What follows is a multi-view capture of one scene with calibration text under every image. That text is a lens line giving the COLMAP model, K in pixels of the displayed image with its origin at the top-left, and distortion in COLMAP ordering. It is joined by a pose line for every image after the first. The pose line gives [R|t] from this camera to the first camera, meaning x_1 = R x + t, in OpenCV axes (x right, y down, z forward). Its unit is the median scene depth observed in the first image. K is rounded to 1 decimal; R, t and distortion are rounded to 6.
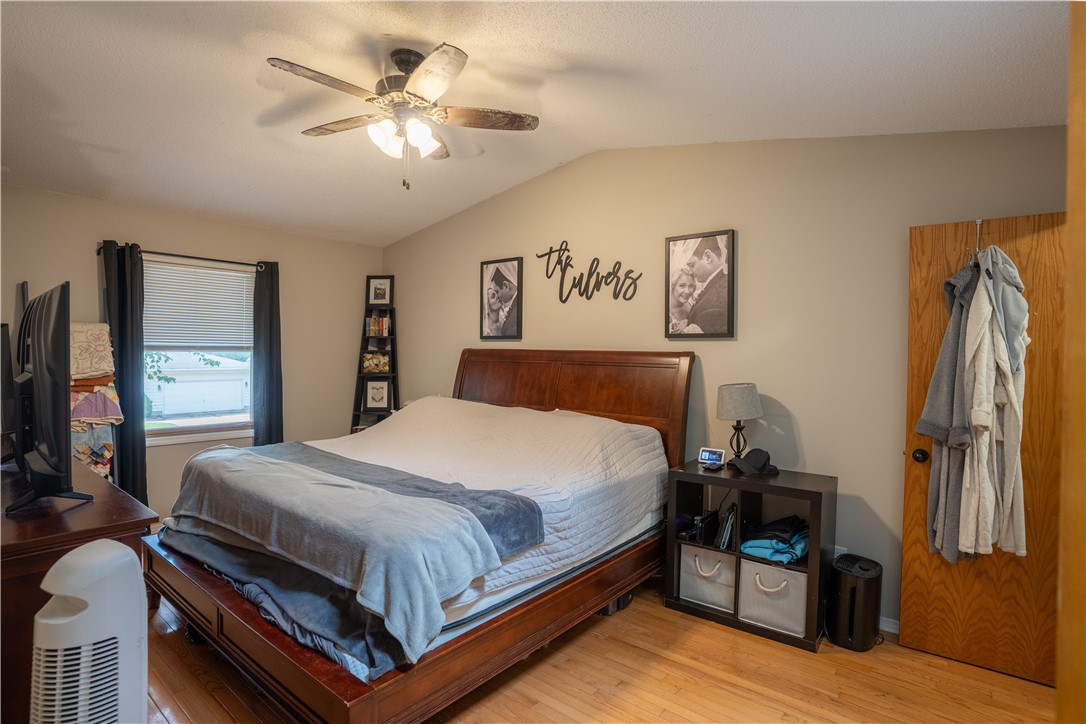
lens RADIAL K [[528.4, 0, 551.3], [0, 528.4, 359.2], [0, 0, 1]] dist [-0.052177, 0.010570]
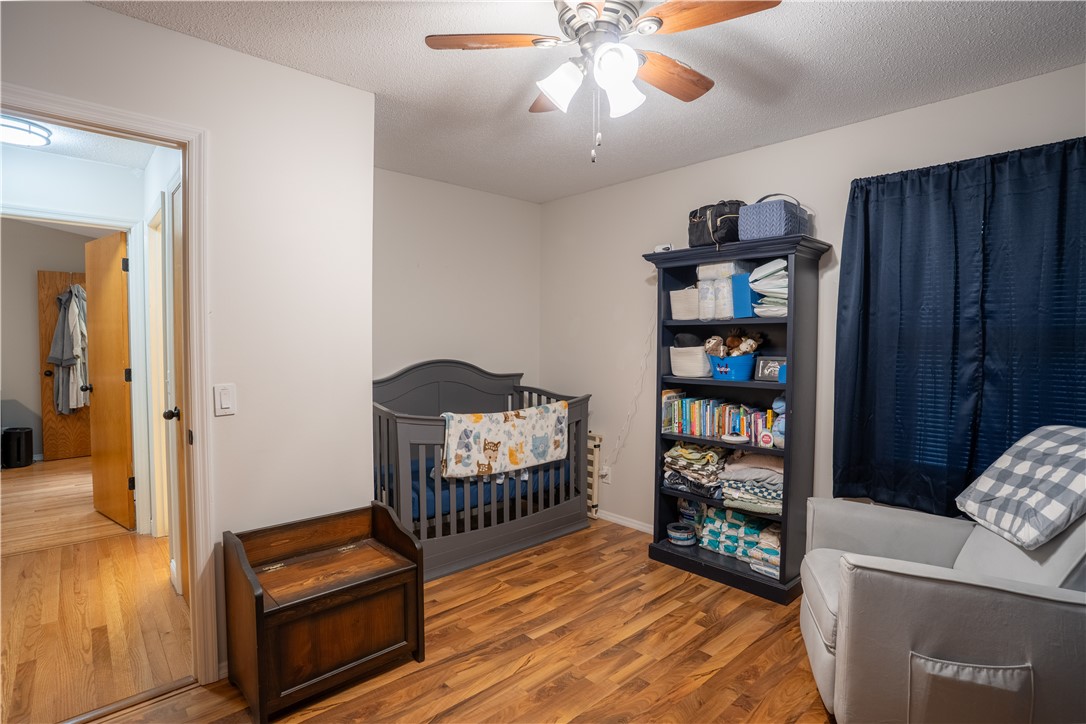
lens RADIAL K [[528.4, 0, 541.0], [0, 528.4, 359.7], [0, 0, 1]] dist [-0.052177, 0.010570]
pose [[0.083592, -0.034168, 0.995914, -1.375253], [0.018917, 0.999286, 0.032696, 0.100256], [-0.996321, 0.016106, 0.084178, -1.398785]]
